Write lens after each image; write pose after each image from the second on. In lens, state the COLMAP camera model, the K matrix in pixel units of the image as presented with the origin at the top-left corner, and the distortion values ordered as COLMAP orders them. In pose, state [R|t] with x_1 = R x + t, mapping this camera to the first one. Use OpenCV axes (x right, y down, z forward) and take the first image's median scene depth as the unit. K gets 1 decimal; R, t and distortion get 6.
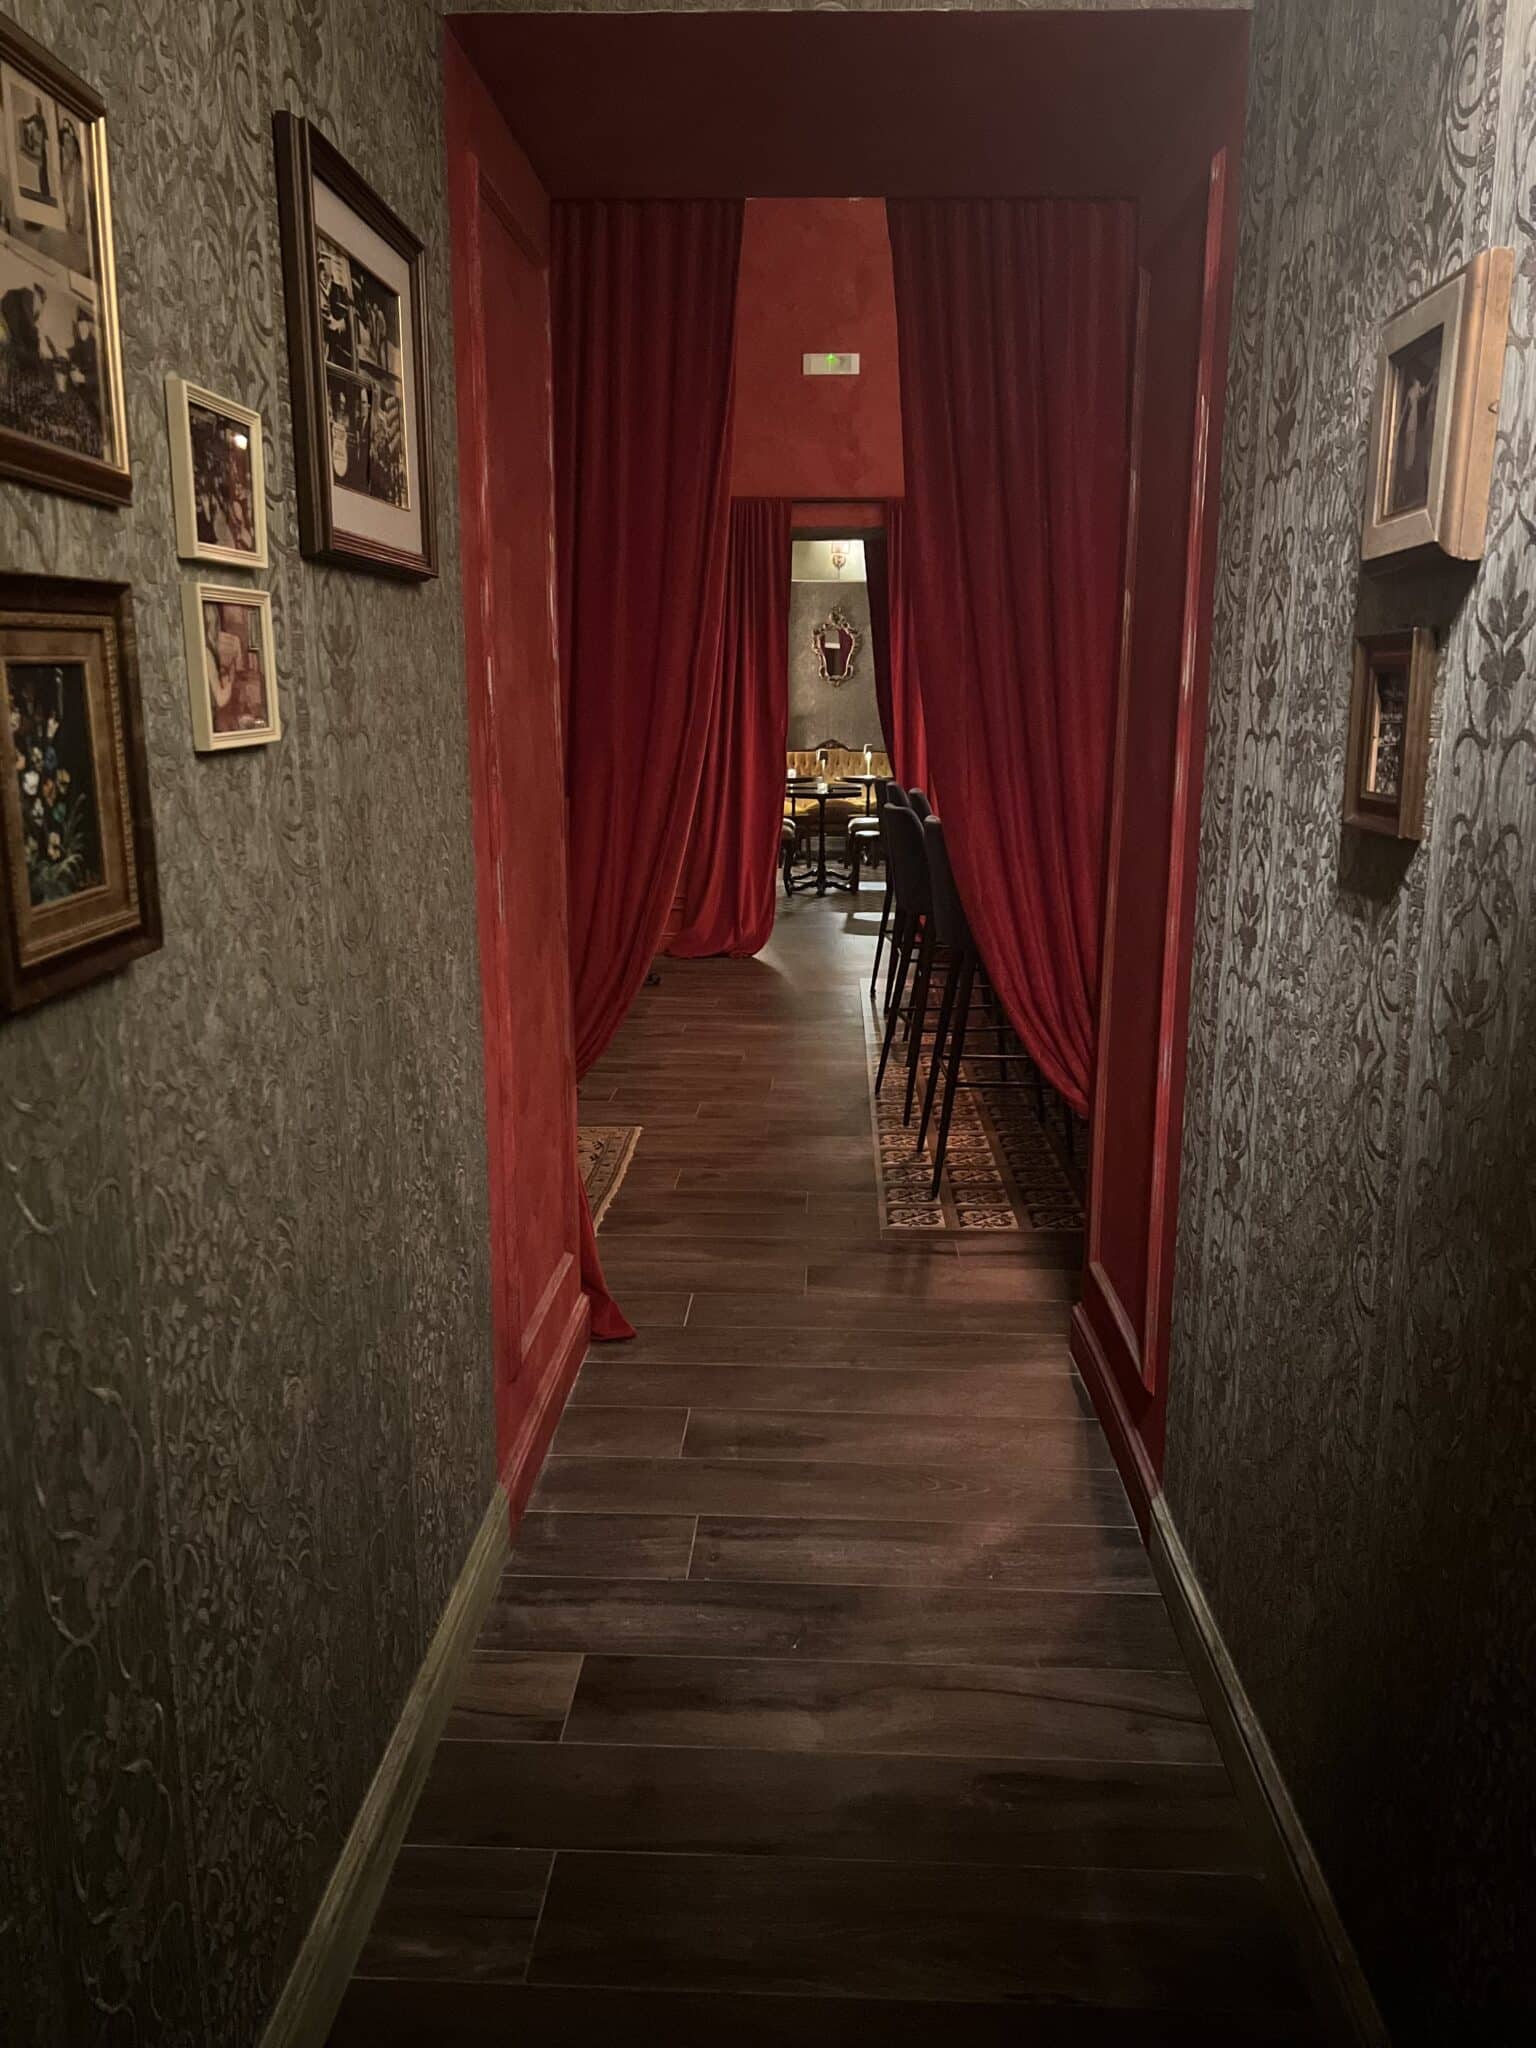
lens RADIAL K [[1620.3, 0, 768.0], [0, 1620.3, 1024.0], [0, 0, 1]] dist [0.067647, -0.054600]
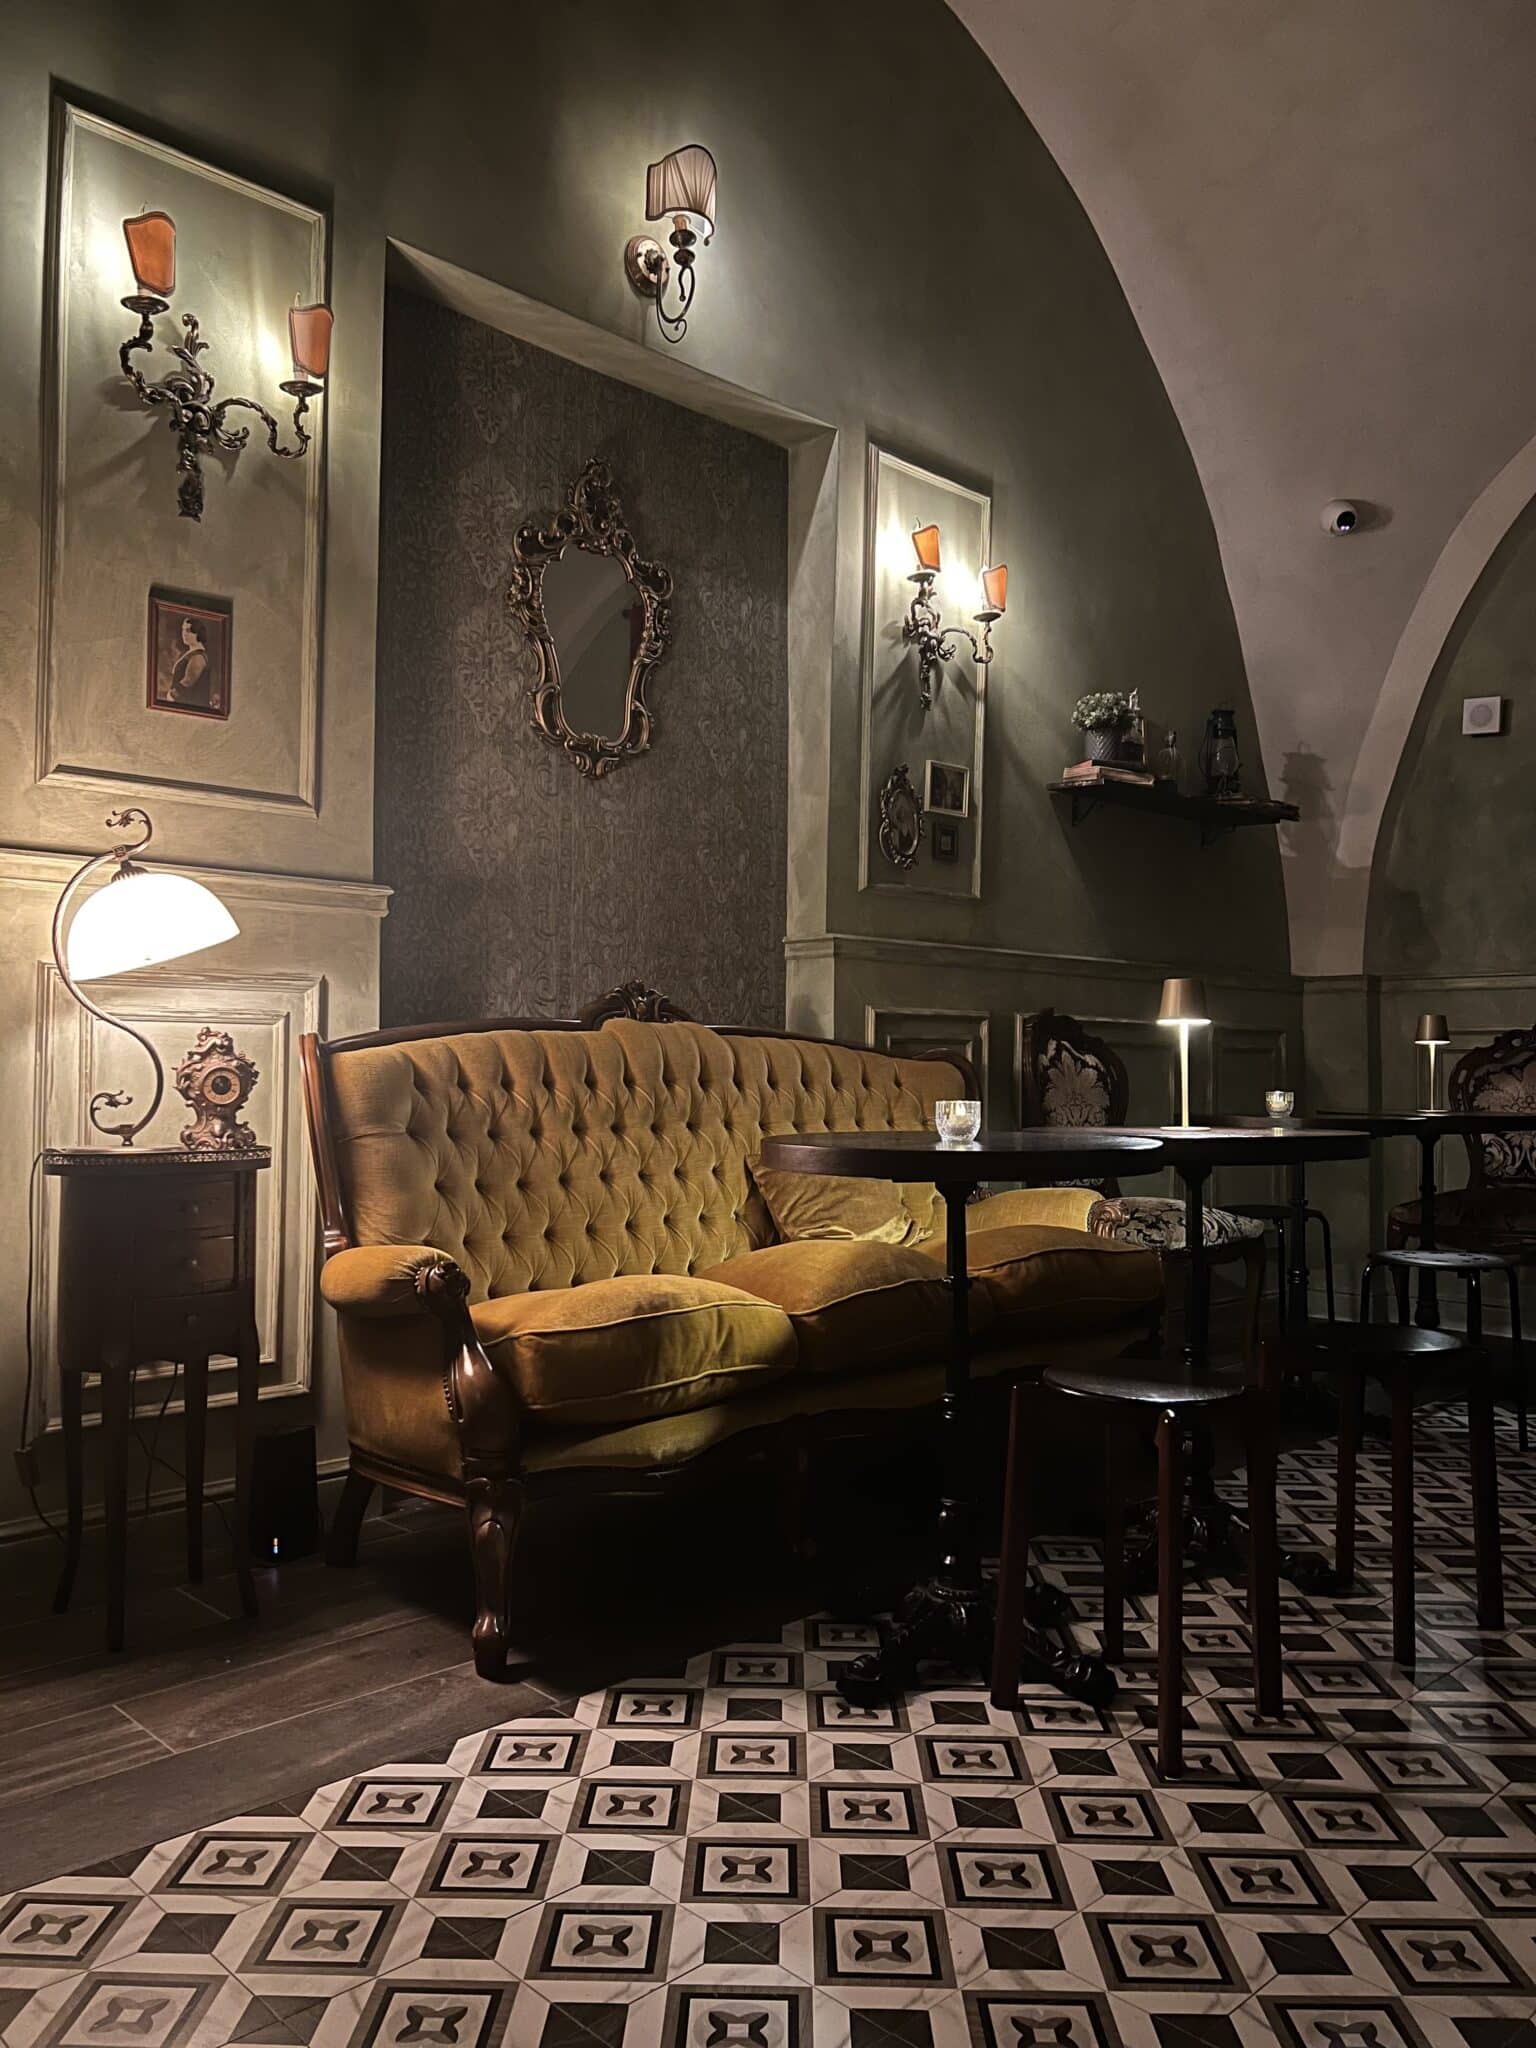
lens RADIAL K [[1515.1, 0, 768.0], [0, 1515.1, 1024.0], [0, 0, 1]] dist [0.116047, -0.231087]
pose [[0.698749, 0.029229, 0.714770, -0.104208], [0.133647, 0.976239, -0.170573, -0.131138], [-0.702772, 0.214715, 0.678240, 0.848127]]
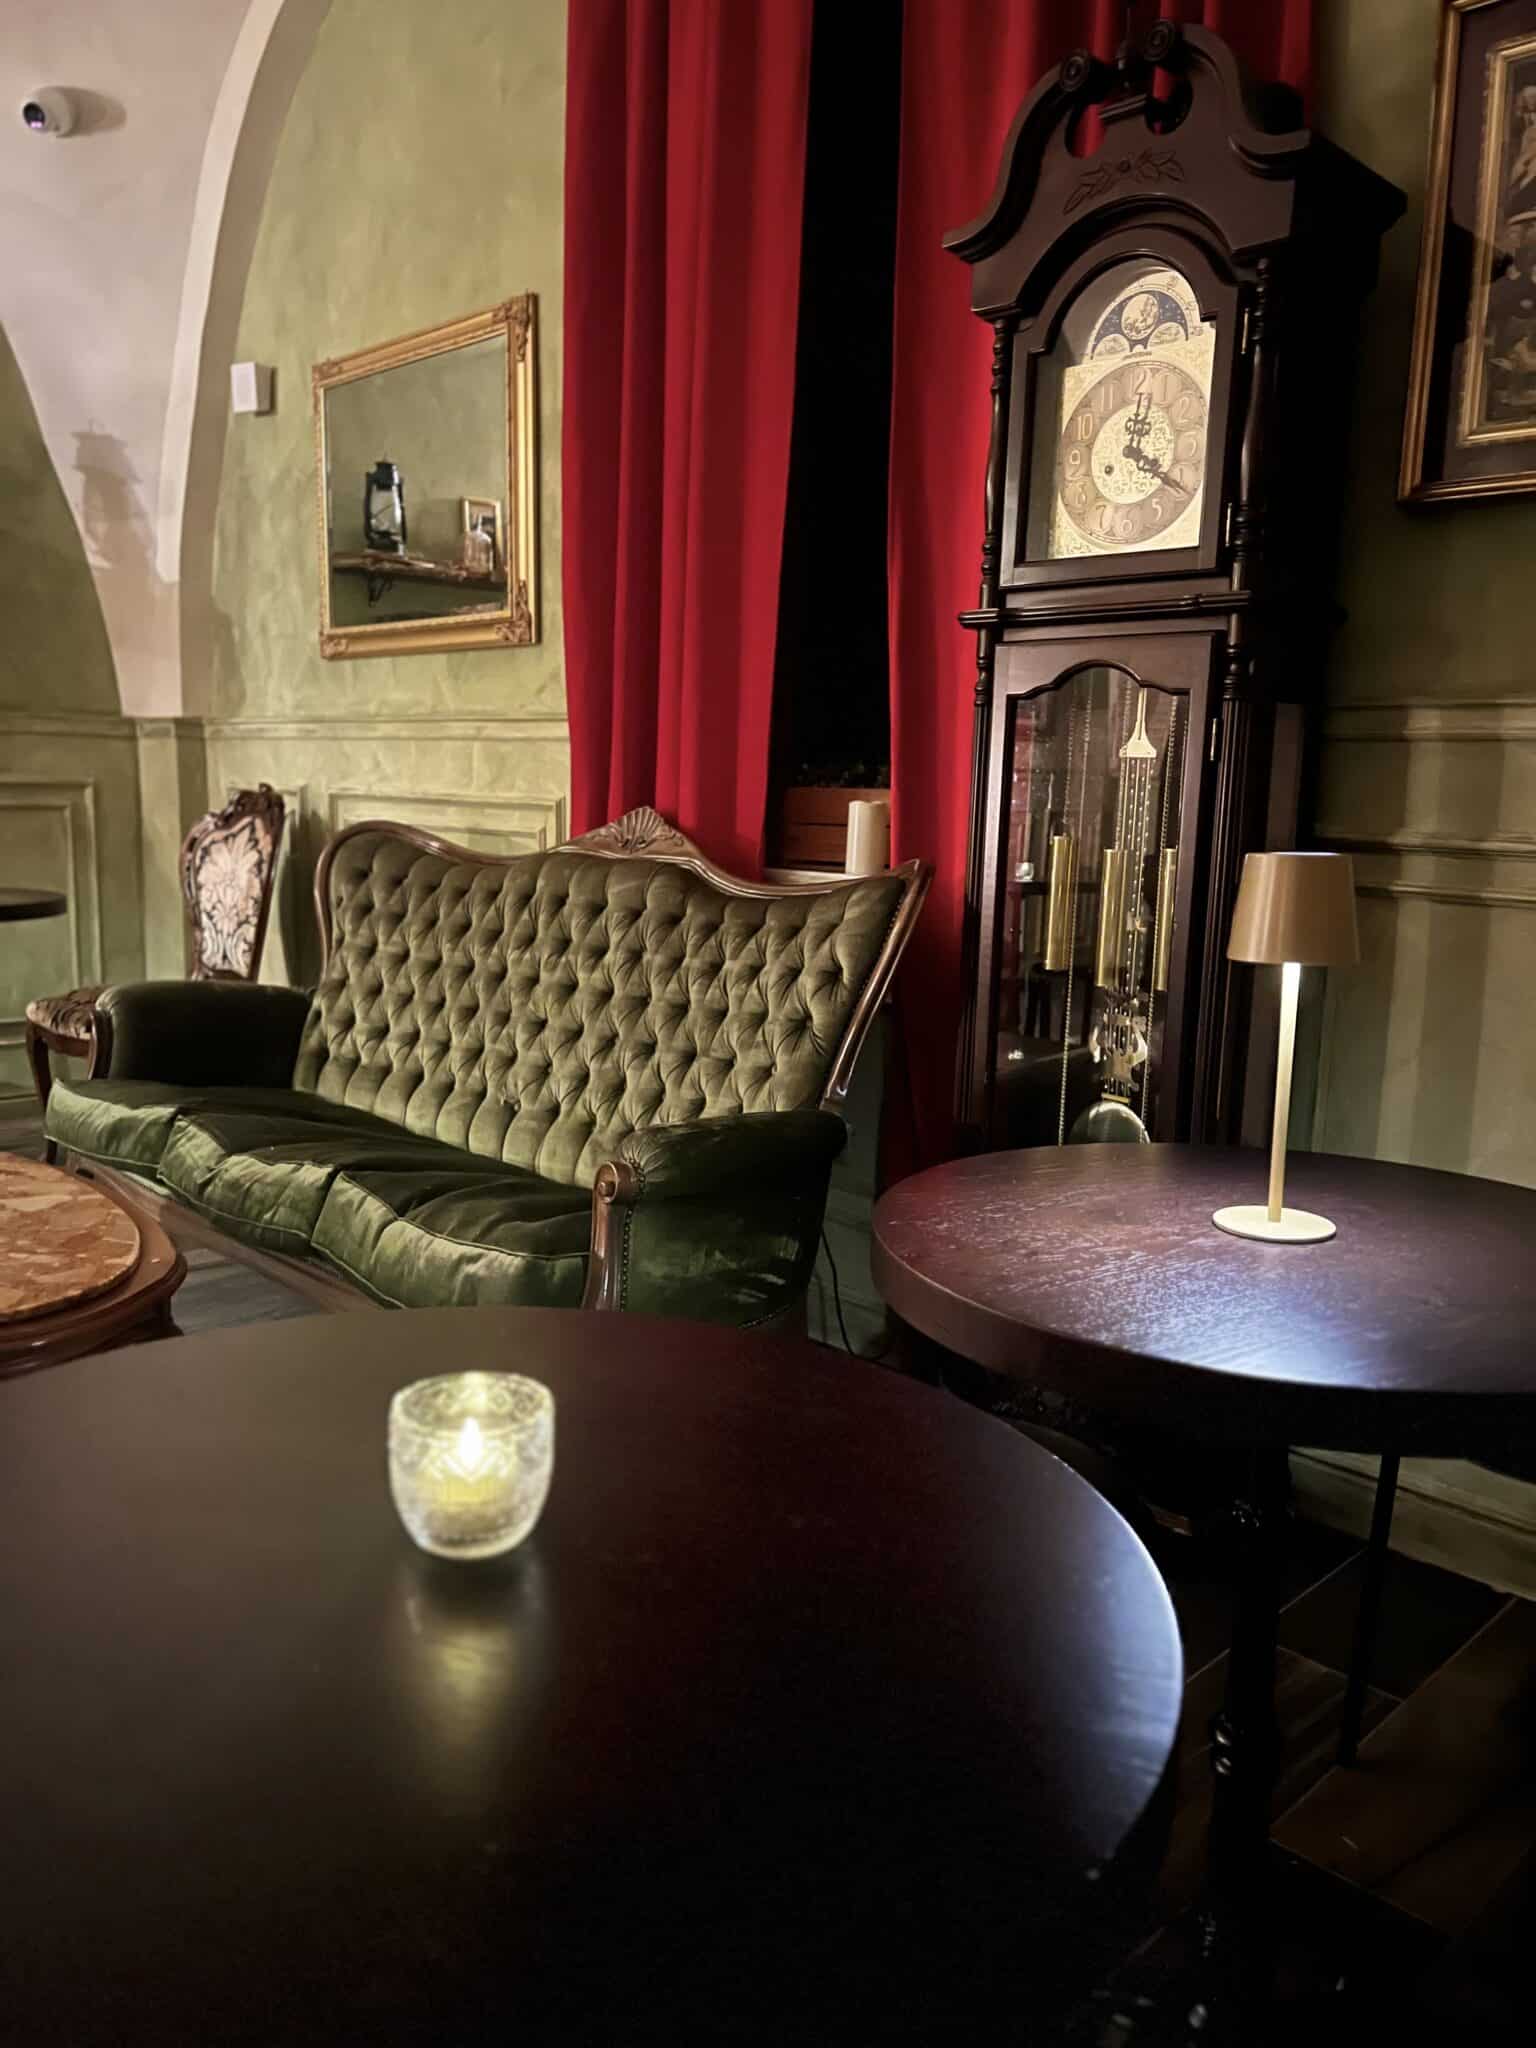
lens RADIAL K [[1620.3, 0, 768.0], [0, 1620.3, 1024.0], [0, 0, 1]] dist [0.067647, -0.054600]
pose [[0.699088, -0.092490, 0.709028, 0.097497], [0.127621, 0.991817, 0.003547, -0.112669], [-0.703554, 0.088007, 0.705171, 0.693305]]
